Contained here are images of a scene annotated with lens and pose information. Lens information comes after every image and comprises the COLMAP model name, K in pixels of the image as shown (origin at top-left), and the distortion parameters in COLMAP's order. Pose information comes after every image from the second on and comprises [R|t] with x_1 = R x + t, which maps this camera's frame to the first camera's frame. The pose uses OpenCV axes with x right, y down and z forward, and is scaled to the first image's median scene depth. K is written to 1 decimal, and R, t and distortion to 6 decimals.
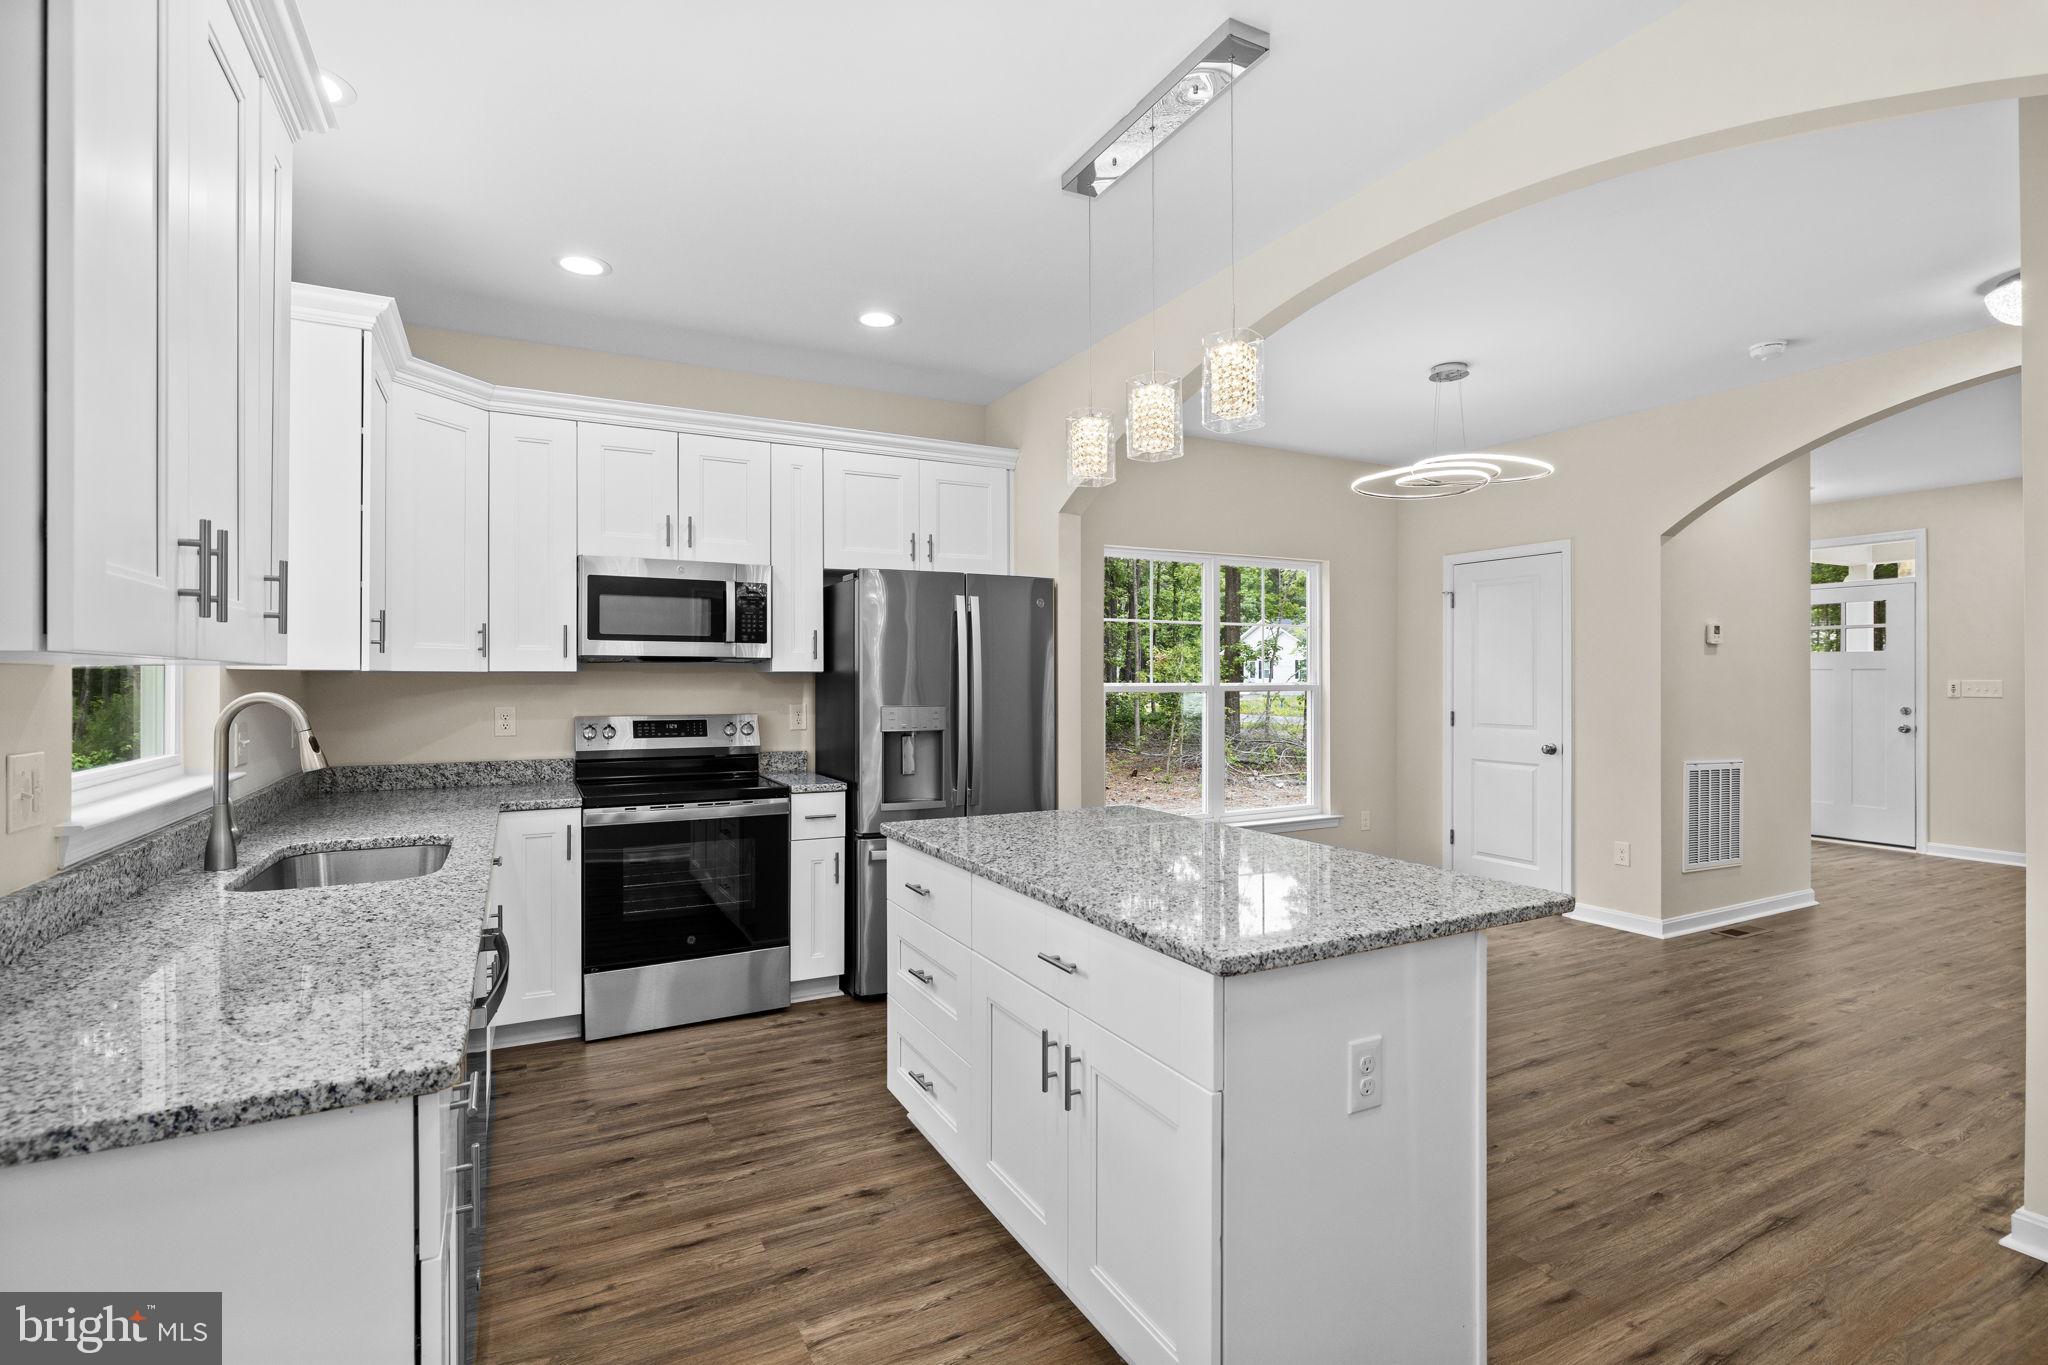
lens RADIAL K [[950.8, 0, 1030.8], [0, 950.8, 682.2], [0, 0, 1]] dist [-0.001870, 0.000069]
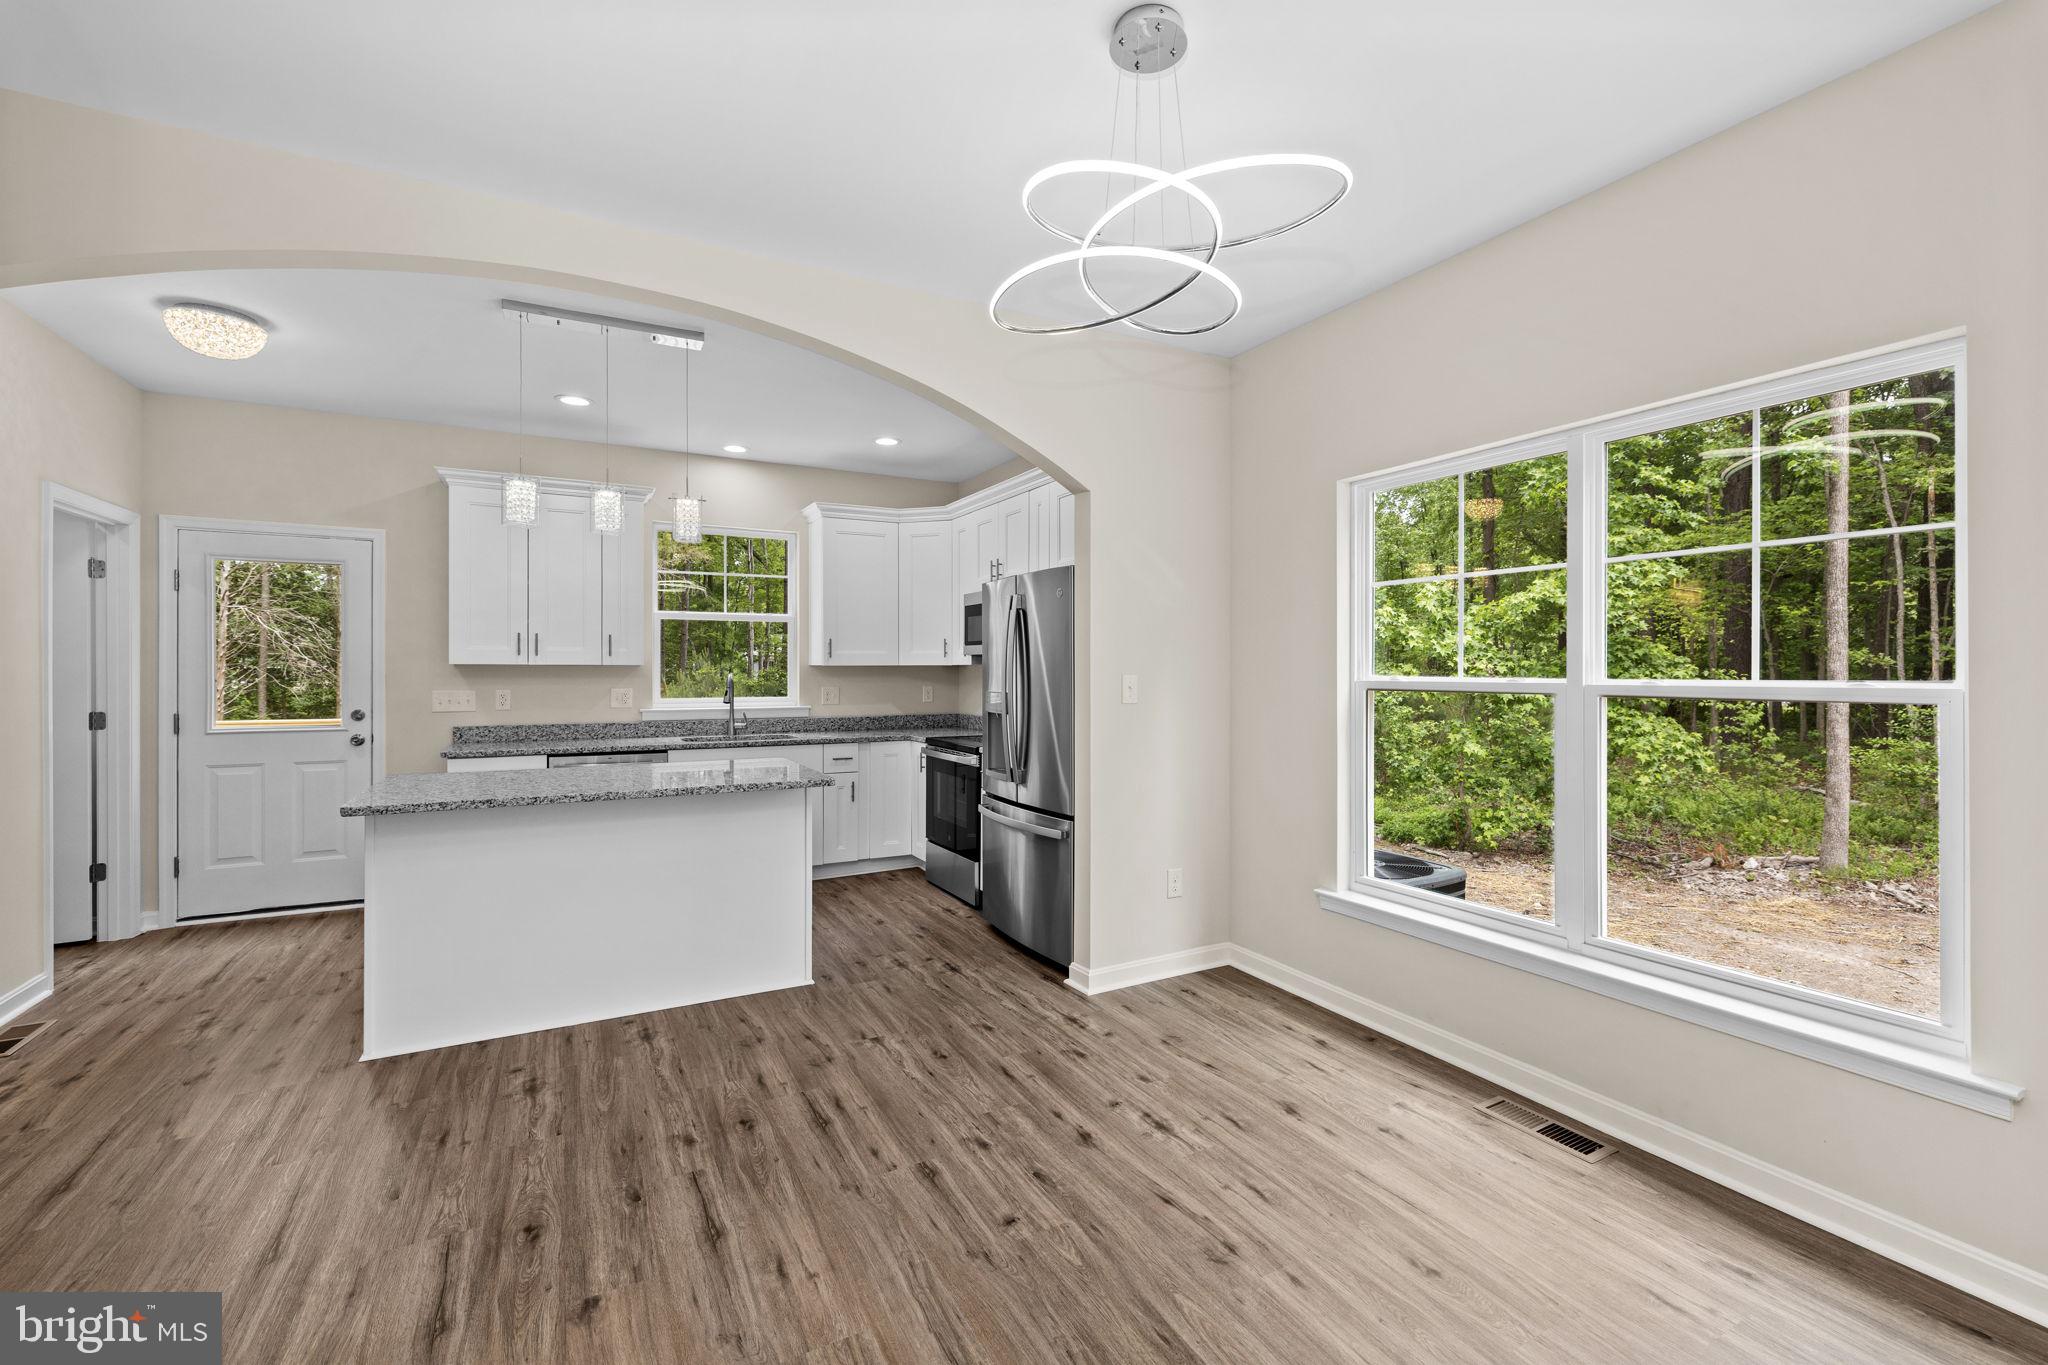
lens RADIAL K [[857.8, 0, 1017.6], [0, 857.8, 672.6], [0, 0, 1]] dist [0.000948, -0.000018]
pose [[0.002512, 0.004800, -0.999985, 0.843408], [-0.003785, 0.999981, 0.004791, -0.004960], [0.999990, 0.003773, 0.002530, 0.893342]]
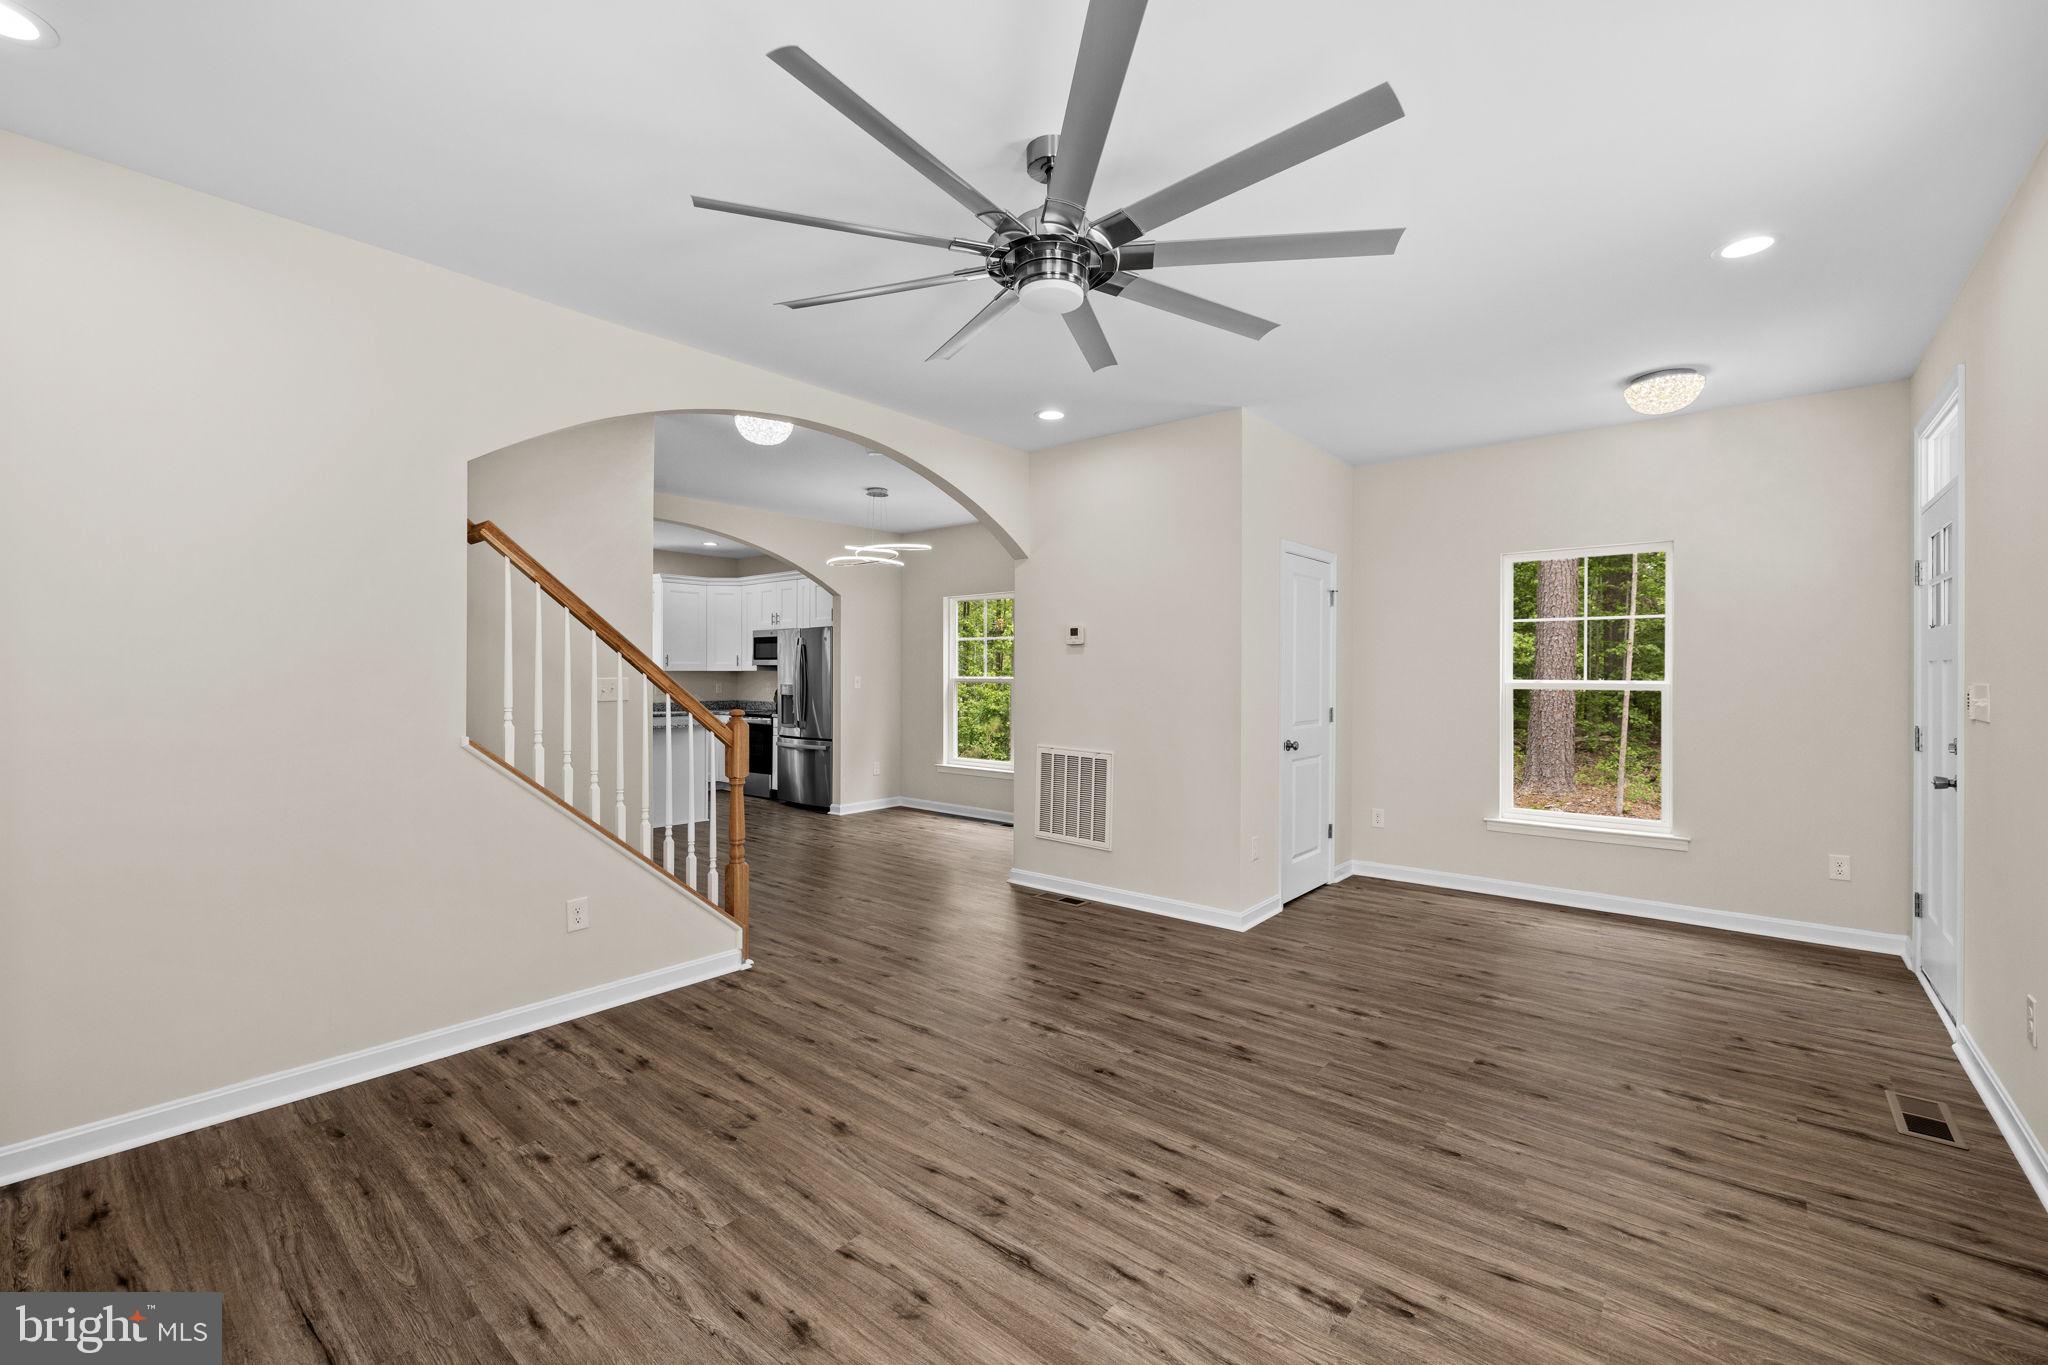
lens RADIAL K [[857.8, 0, 1017.6], [0, 857.8, 672.6], [0, 0, 1]] dist [0.000948, -0.000018]
pose [[0.370311, 0.000862, -0.928908, 1.867610], [-0.005518, 0.999984, -0.001272, -0.005688], [0.928892, 0.005596, 0.370310, 0.639571]]
